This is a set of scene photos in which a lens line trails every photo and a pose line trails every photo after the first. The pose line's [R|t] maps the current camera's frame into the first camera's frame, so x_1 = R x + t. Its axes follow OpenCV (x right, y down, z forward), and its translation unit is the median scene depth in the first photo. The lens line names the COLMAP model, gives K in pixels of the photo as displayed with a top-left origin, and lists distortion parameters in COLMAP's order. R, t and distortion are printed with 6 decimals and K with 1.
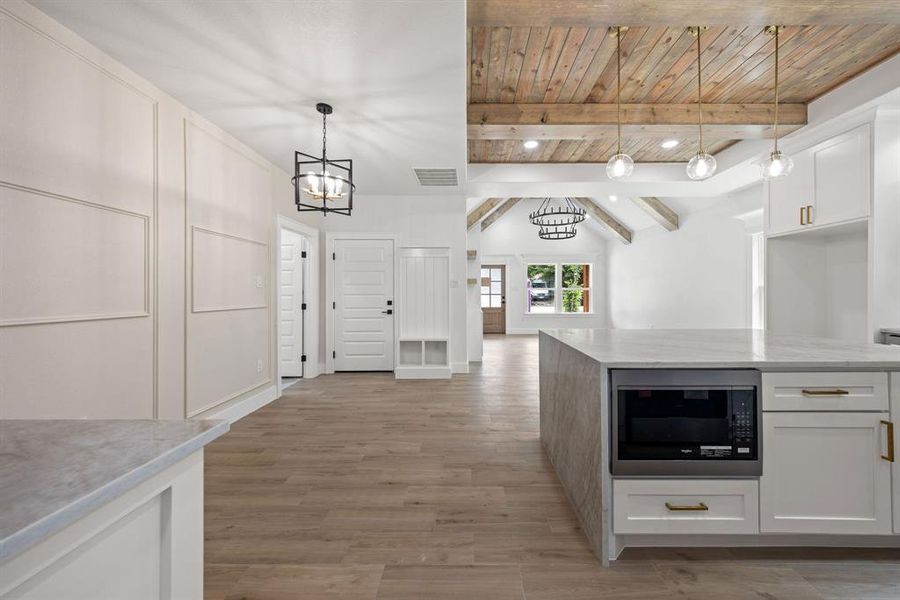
lens RADIAL K [[323.4, 0, 467.6], [0, 323.4, 289.5], [0, 0, 1]] dist [-0.000038, -0.000028]
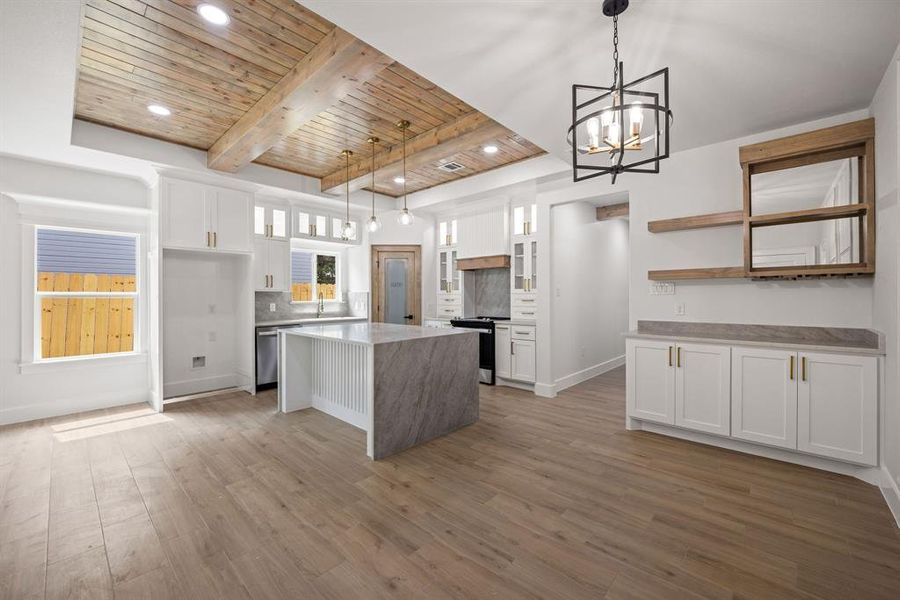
lens RADIAL K [[367.2, 0, 450.8], [0, 367.2, 296.1], [0, 0, 1]] dist [-0.001380, -0.000523]
pose [[-0.738241, 0.004282, 0.674523, -0.681044], [-0.001561, 0.999966, -0.008056, -0.003818], [-0.674535, -0.007000, -0.738210, 1.731127]]
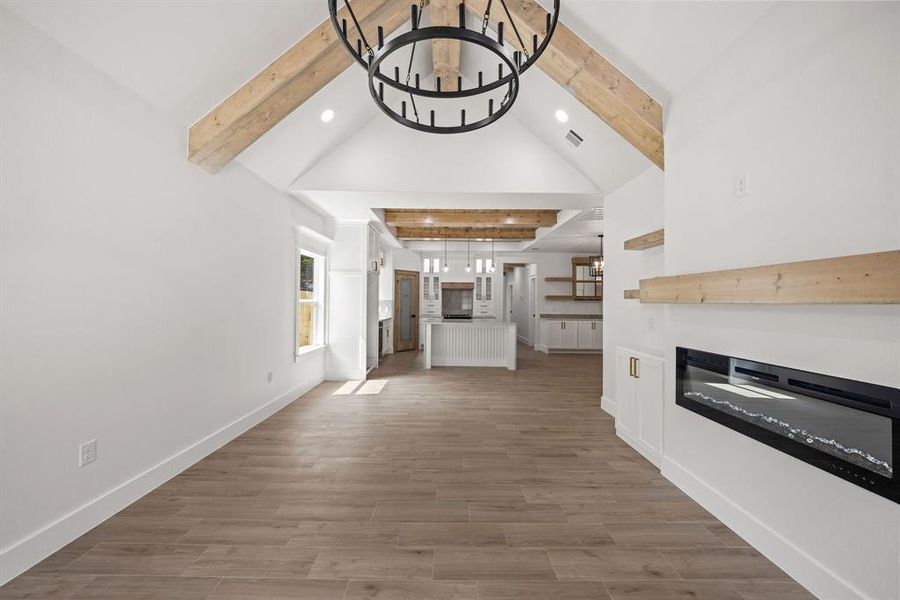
lens RADIAL K [[318.1, 0, 450.0], [0, 318.1, 300.0], [0, 0, 1]] dist [-0.002728, -0.000314]
pose [[-0.999877, -0.008668, -0.013077, 0.782405], [-0.008499, 0.999880, -0.012961, -0.015125], [0.013188, -0.012848, -0.999830, 3.486740]]
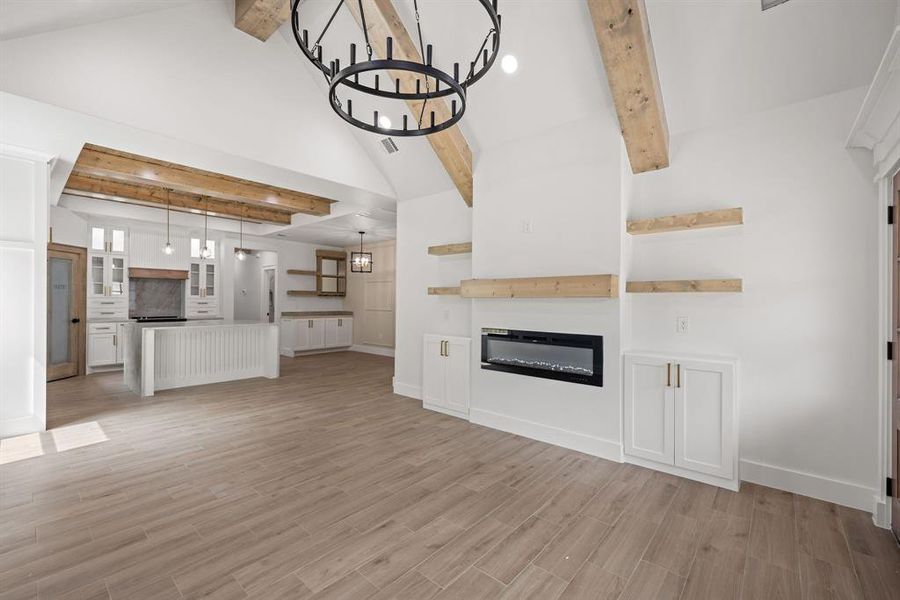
lens RADIAL K [[375.7, 0, 446.4], [0, 375.7, 299.6], [0, 0, 1]] dist [-0.001043, -0.000439]
pose [[-0.656999, -0.007987, -0.753849, 1.367259], [-0.001269, 0.999954, -0.009488, 0.000472], [0.753890, -0.005277, -0.656979, 3.480565]]
